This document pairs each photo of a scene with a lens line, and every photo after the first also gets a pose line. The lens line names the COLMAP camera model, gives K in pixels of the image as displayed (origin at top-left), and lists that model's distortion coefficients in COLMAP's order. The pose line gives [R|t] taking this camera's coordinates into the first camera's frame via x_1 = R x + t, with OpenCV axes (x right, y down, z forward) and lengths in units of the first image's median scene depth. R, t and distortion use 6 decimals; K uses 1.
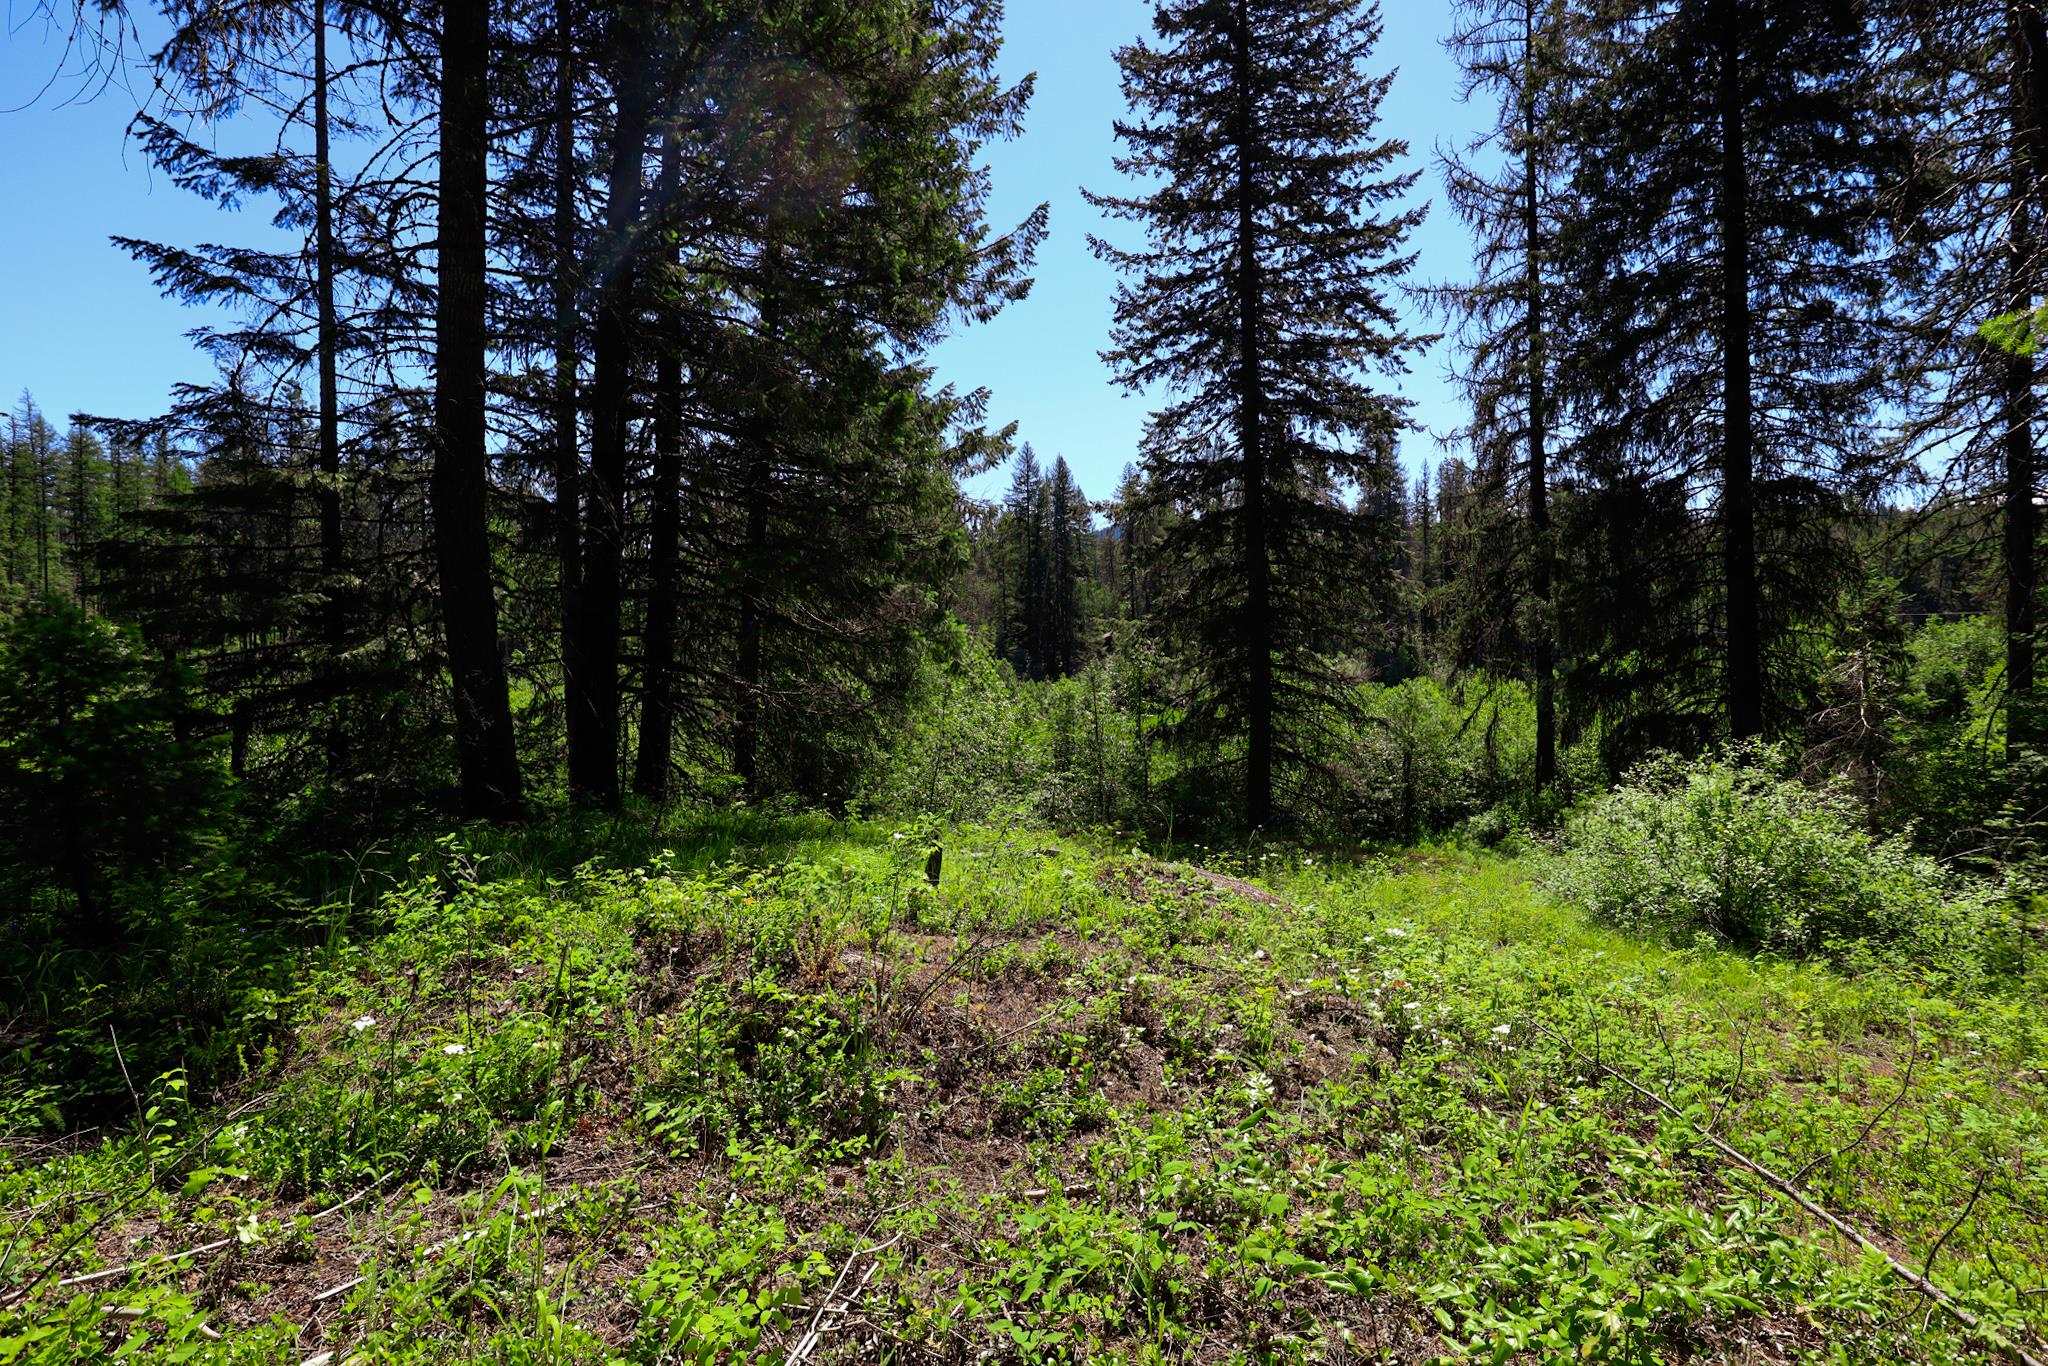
lens RADIAL K [[1000.7, 0, 1018.1], [0, 1000.7, 637.0], [0, 0, 1]] dist [0.001446, 0.000499]
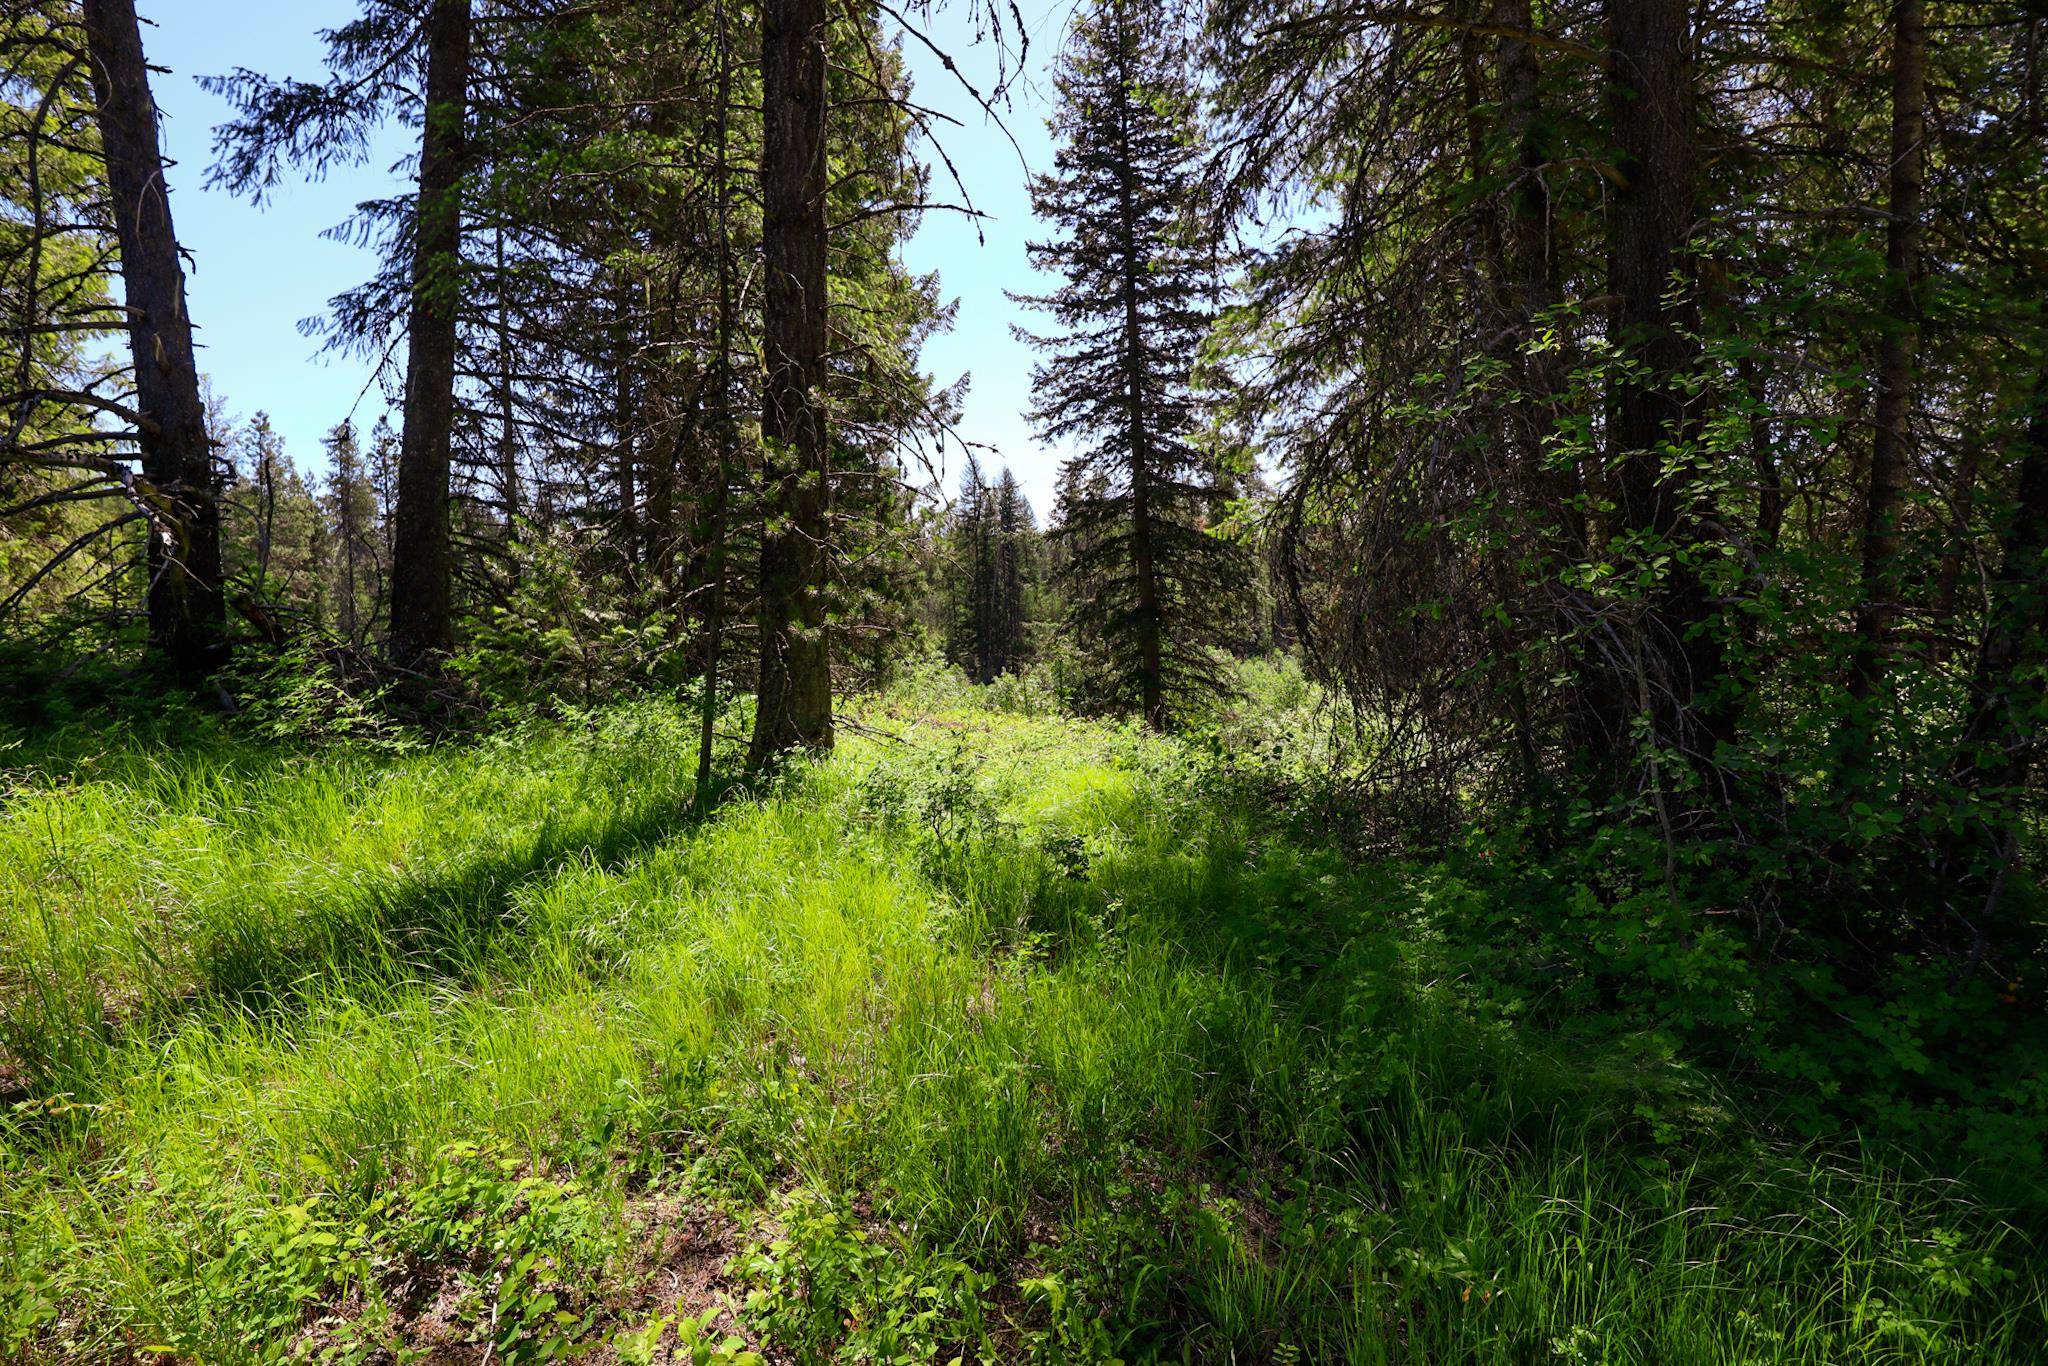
lens RADIAL K [[1023.6, 0, 1033.2], [0, 1023.6, 664.5], [0, 0, 1]] dist [-0.039143, 0.000928]
pose [[0.997747, -0.029645, 0.060192, 0.008233], [0.028444, 0.999381, 0.020701, 0.008856], [-0.060769, -0.018942, 0.997972, -0.314297]]
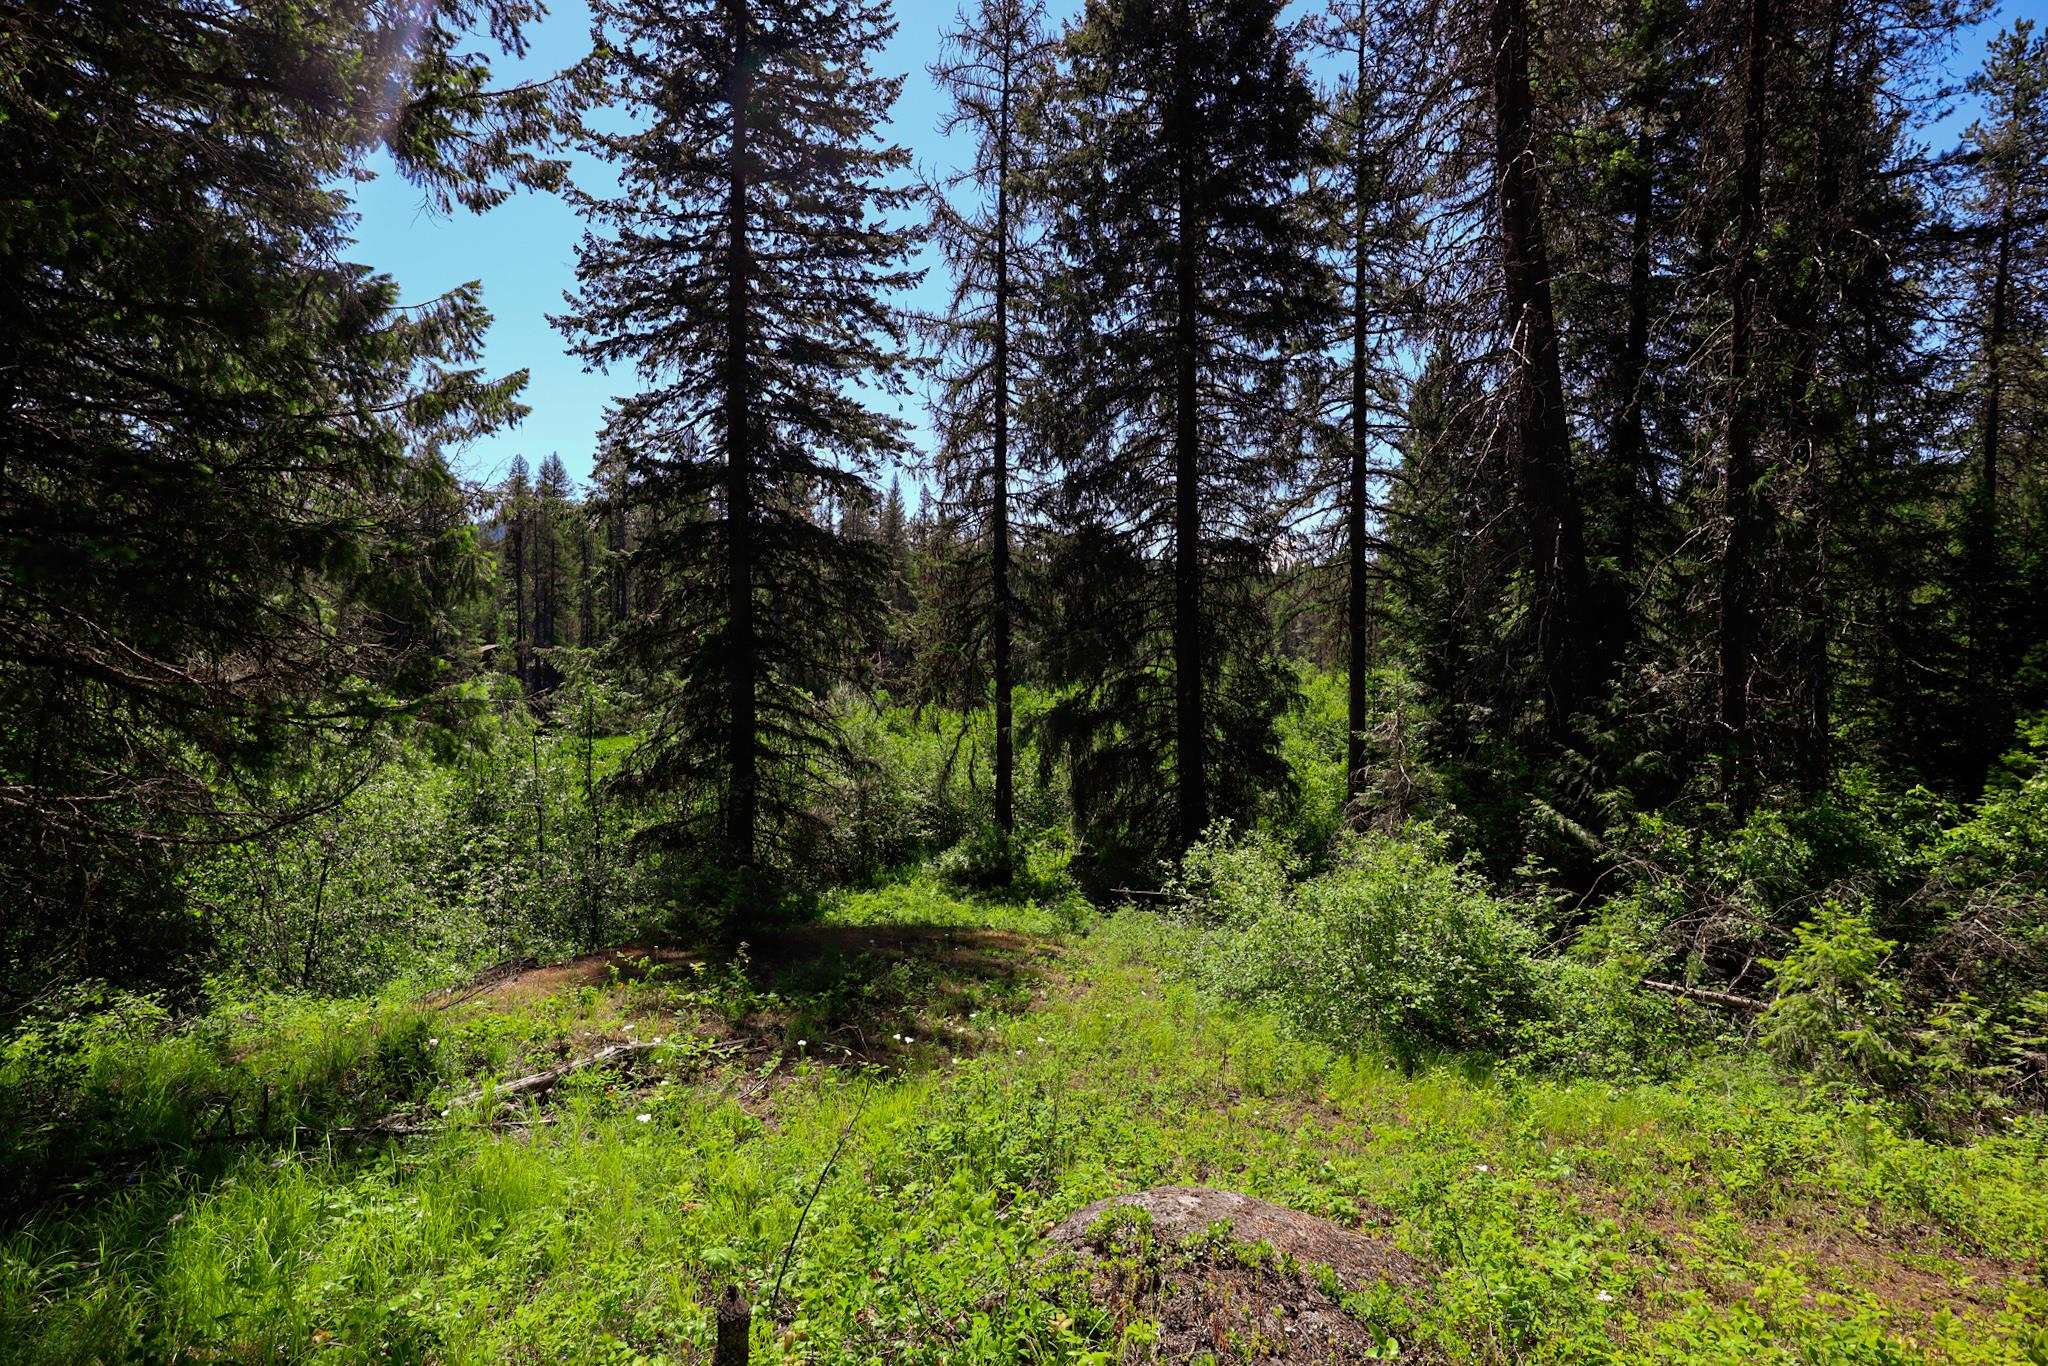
lens RADIAL K [[1023.6, 0, 1033.2], [0, 1023.6, 664.5], [0, 0, 1]] dist [-0.039143, 0.000928]
pose [[0.832114, 0.006362, 0.554569, -0.044451], [-0.010753, 0.999931, 0.004664, -0.012011], [-0.554501, -0.009844, 0.832125, 0.118467]]
